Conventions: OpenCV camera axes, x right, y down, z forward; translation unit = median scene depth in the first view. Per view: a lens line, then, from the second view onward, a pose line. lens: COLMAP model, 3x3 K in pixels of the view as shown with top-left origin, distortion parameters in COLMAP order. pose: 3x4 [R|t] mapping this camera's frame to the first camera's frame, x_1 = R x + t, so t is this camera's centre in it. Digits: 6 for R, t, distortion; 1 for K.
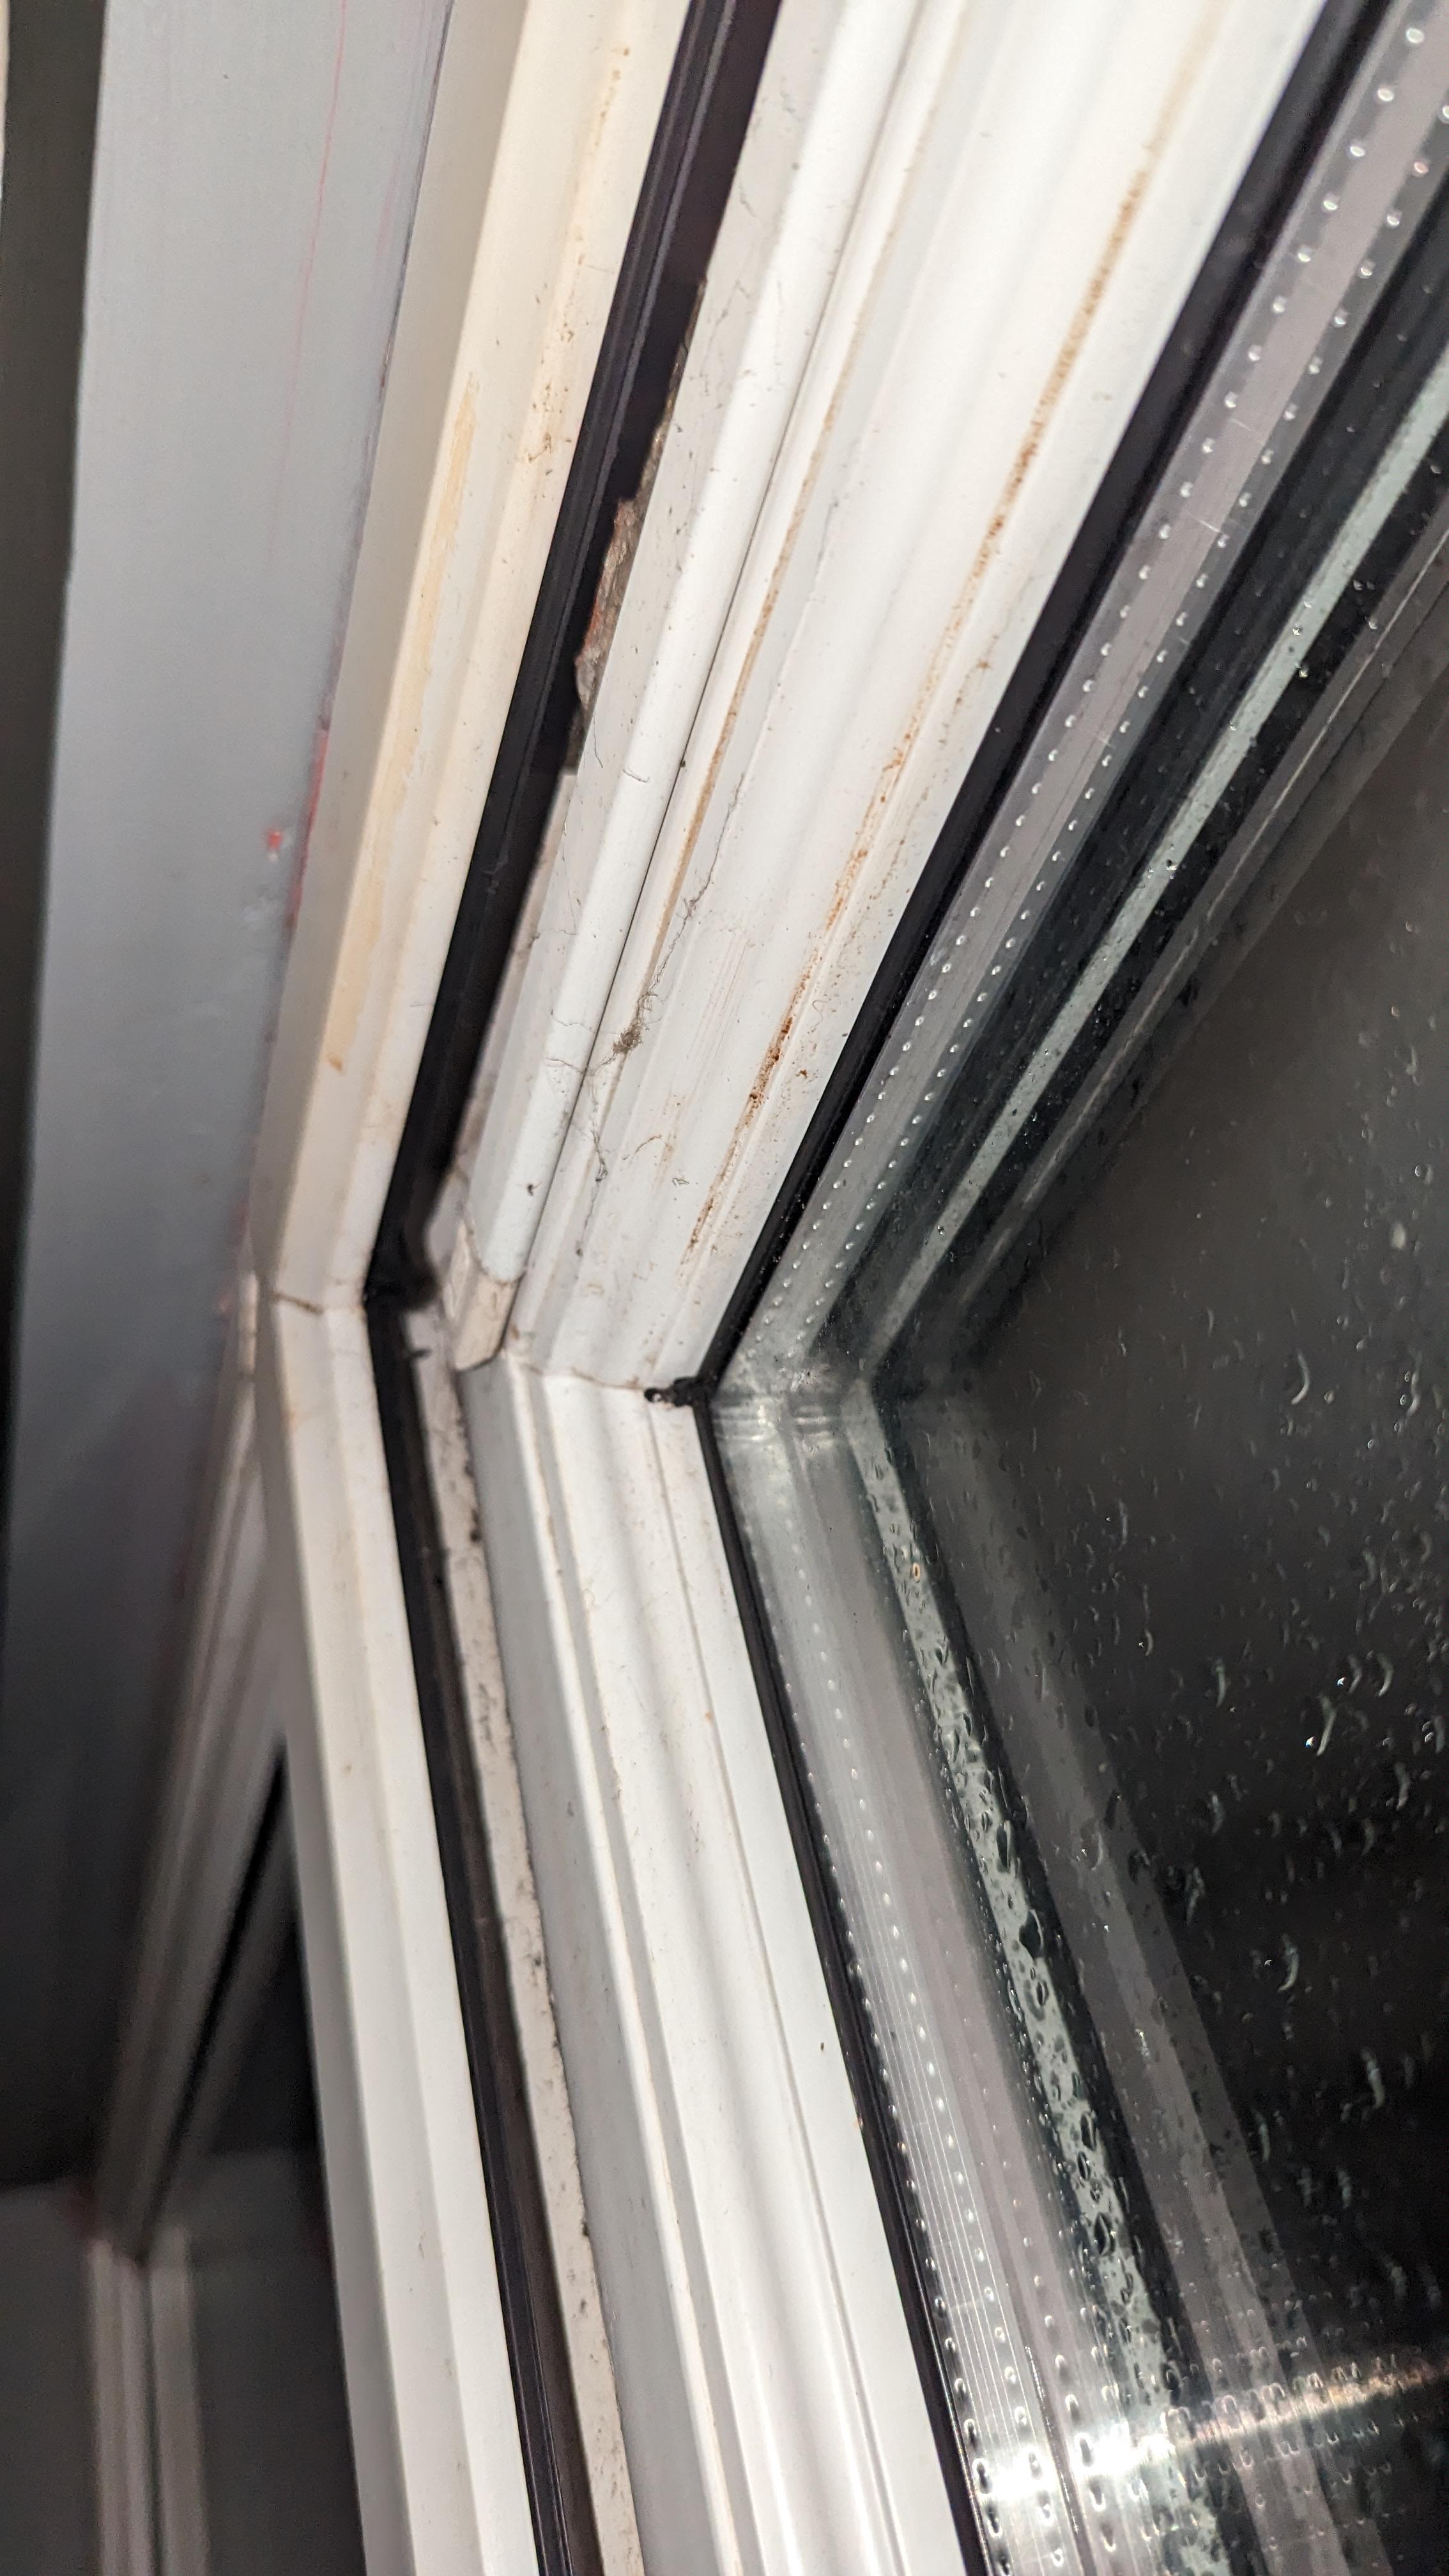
lens RADIAL K [[1959.2, 0, 724.5], [0, 1959.2, 1288.0], [0, 0, 1]] dist [-0.005952, -0.002740]
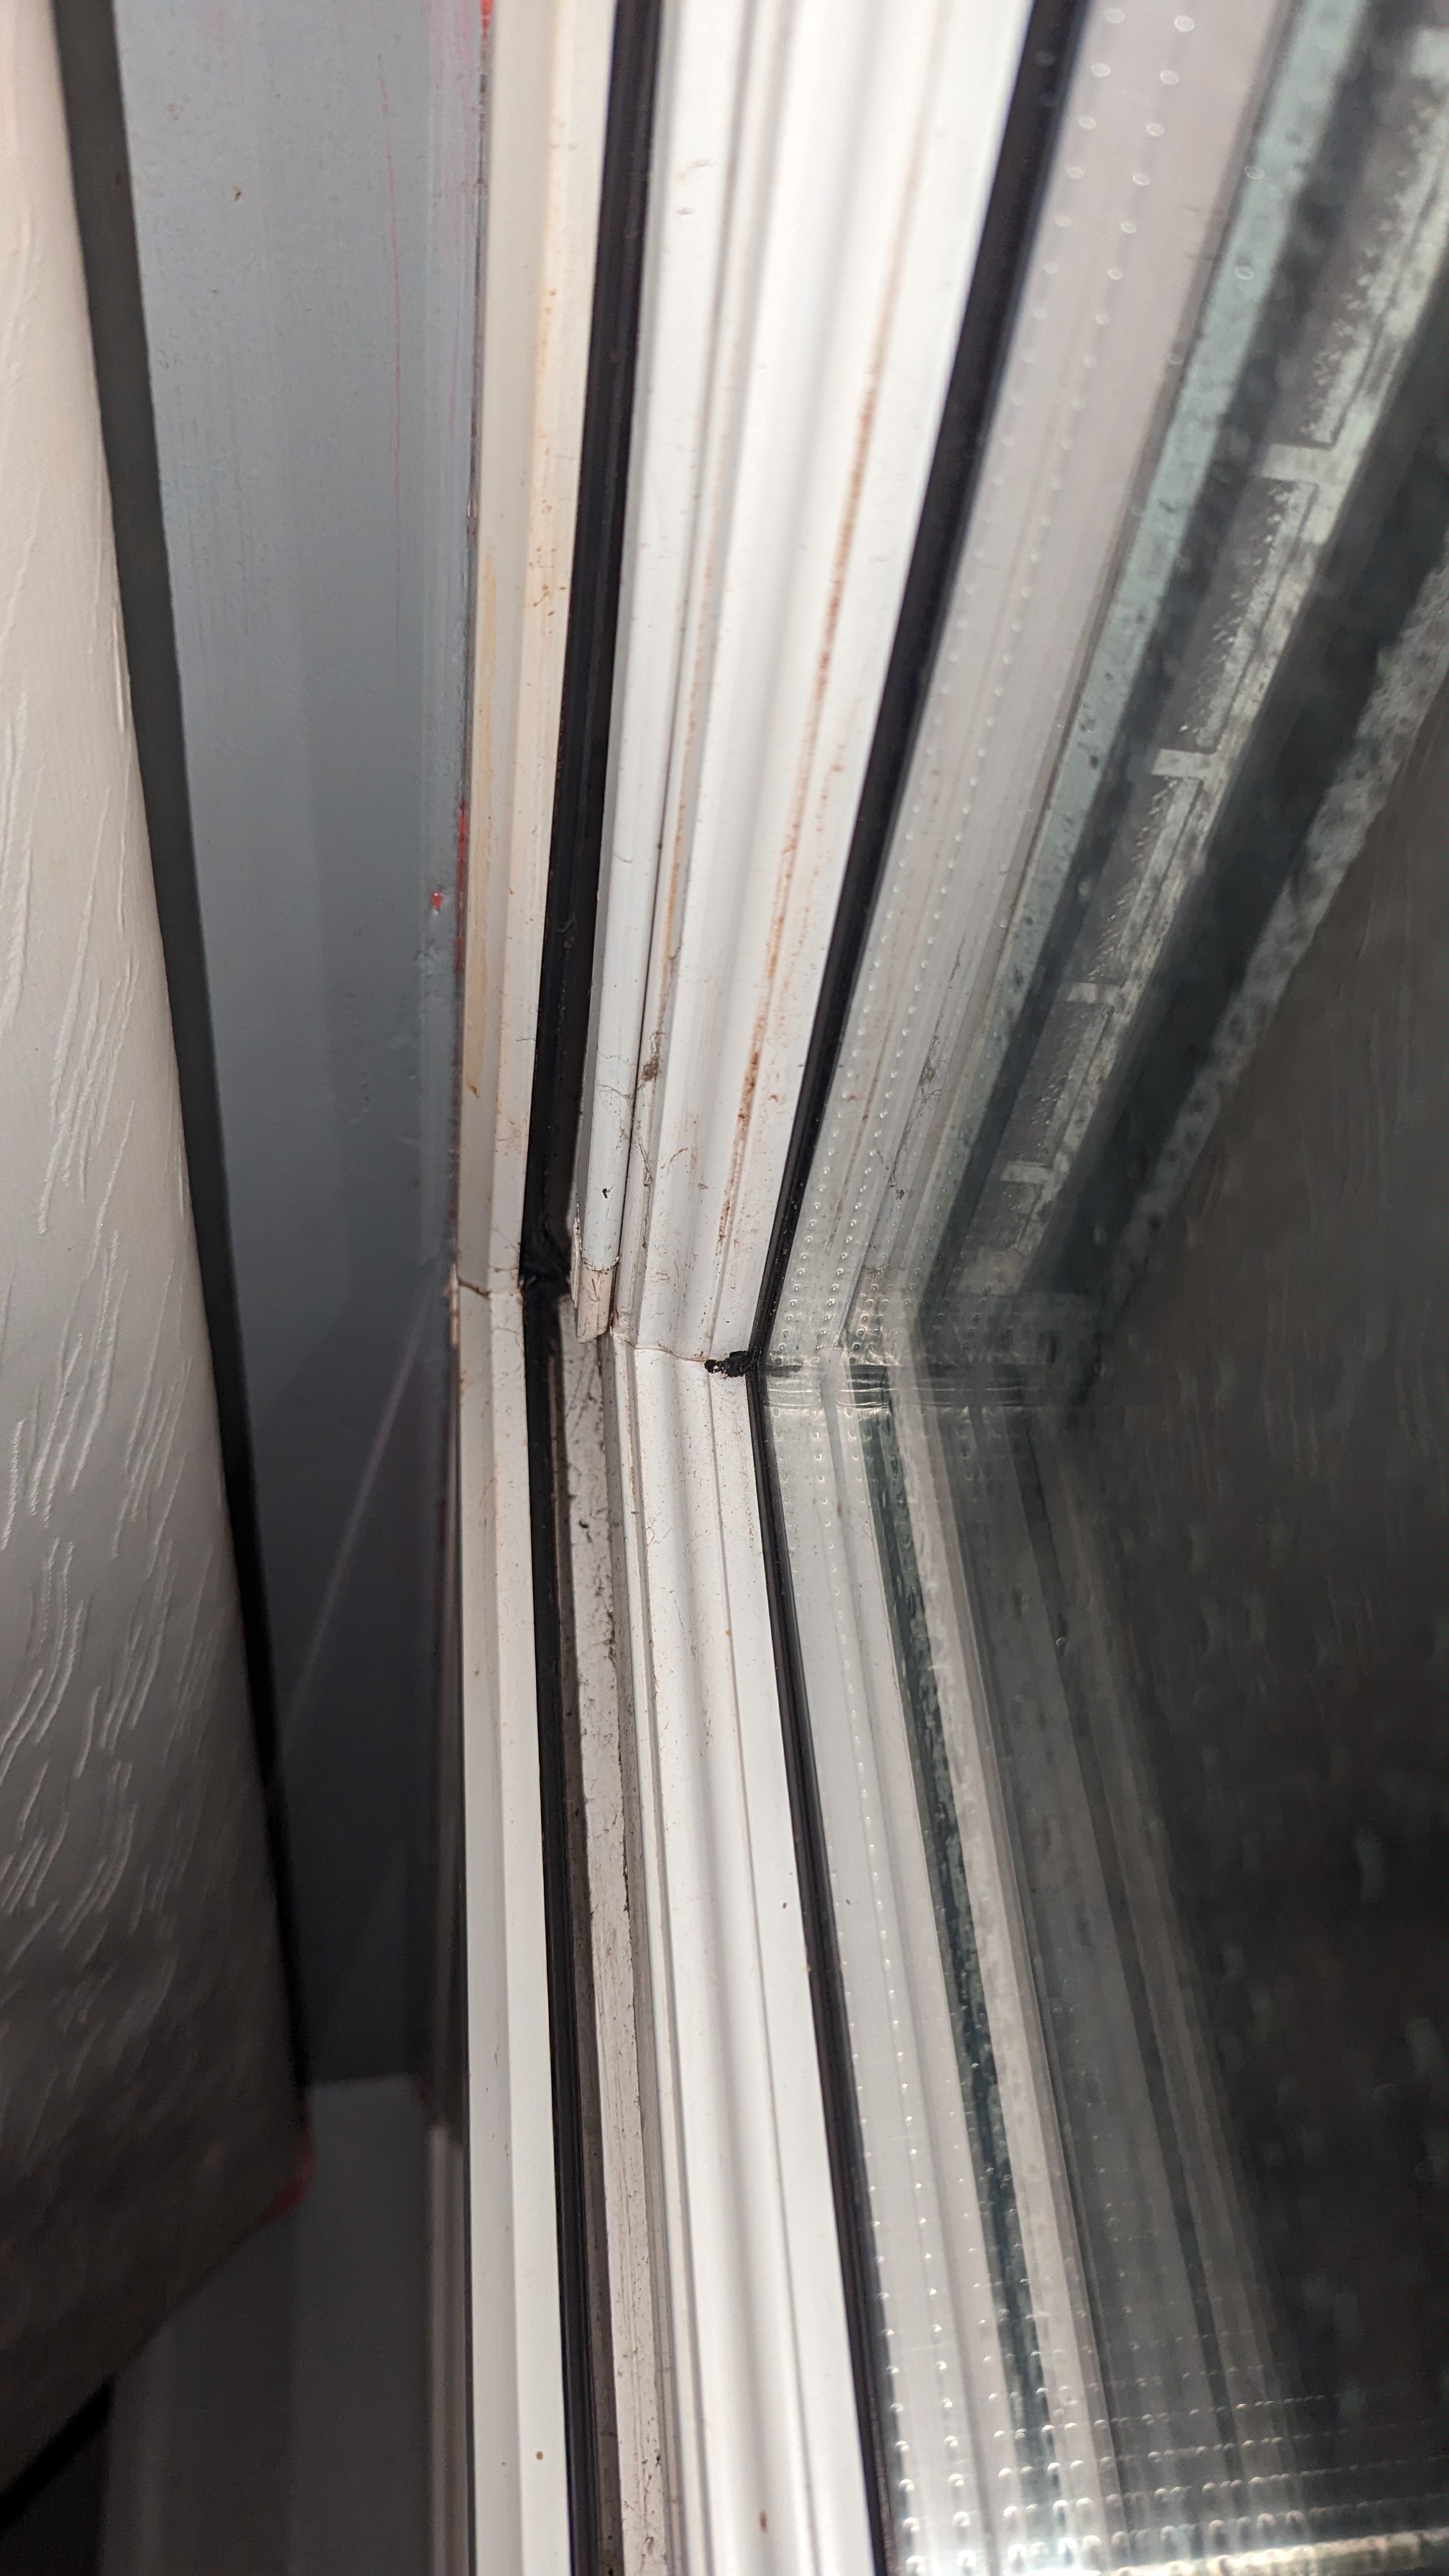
lens RADIAL K [[1915.2, 0, 732.0], [0, 1915.2, 1311.6], [0, 0, 1]] dist [0.010457, 0.001161]
pose [[0.979894, 0.011173, -0.199207, 0.205703], [-0.008114, 0.999836, 0.016165, 0.002763], [0.199355, -0.014224, 0.979824, -0.131472]]
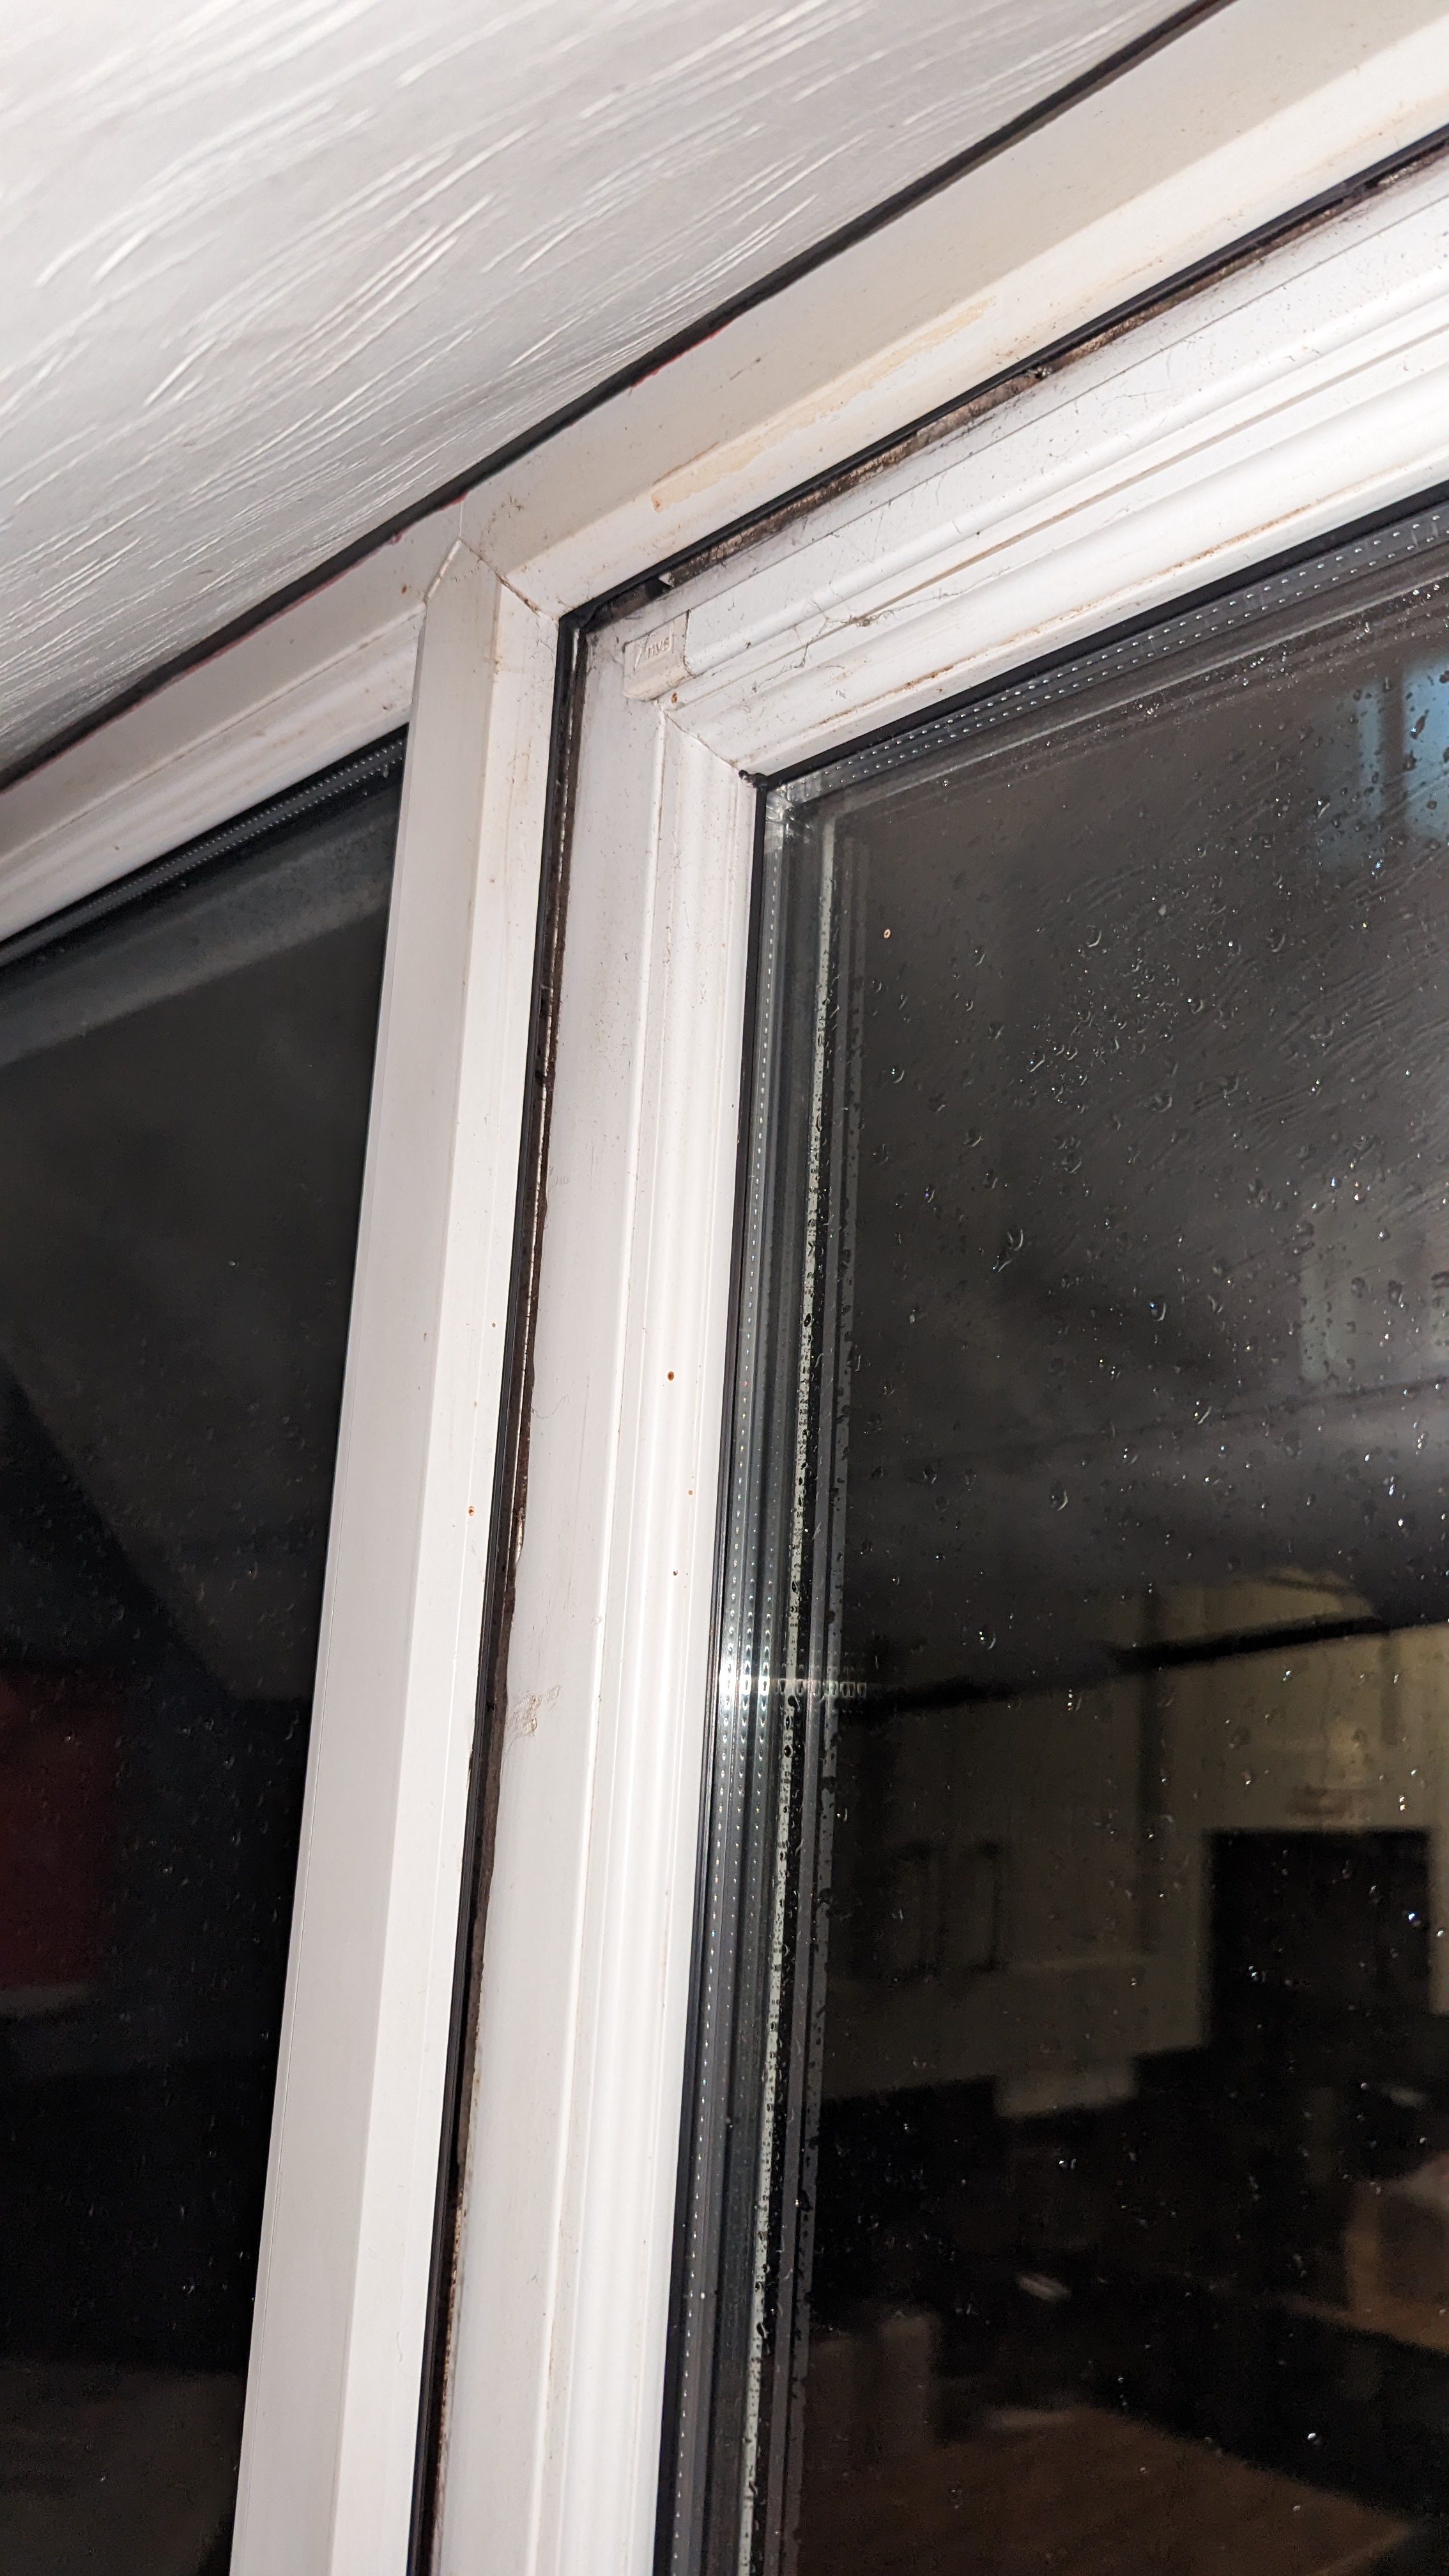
lens RADIAL K [[1959.2, 0, 724.5], [0, 1959.2, 1288.0], [0, 0, 1]] dist [-0.005952, -0.002740]
pose [[0.854967, 0.361368, 0.372083, -0.566687], [-0.466816, 0.848780, 0.248306, 0.015307], [-0.226087, -0.385988, 0.894370, -0.842069]]
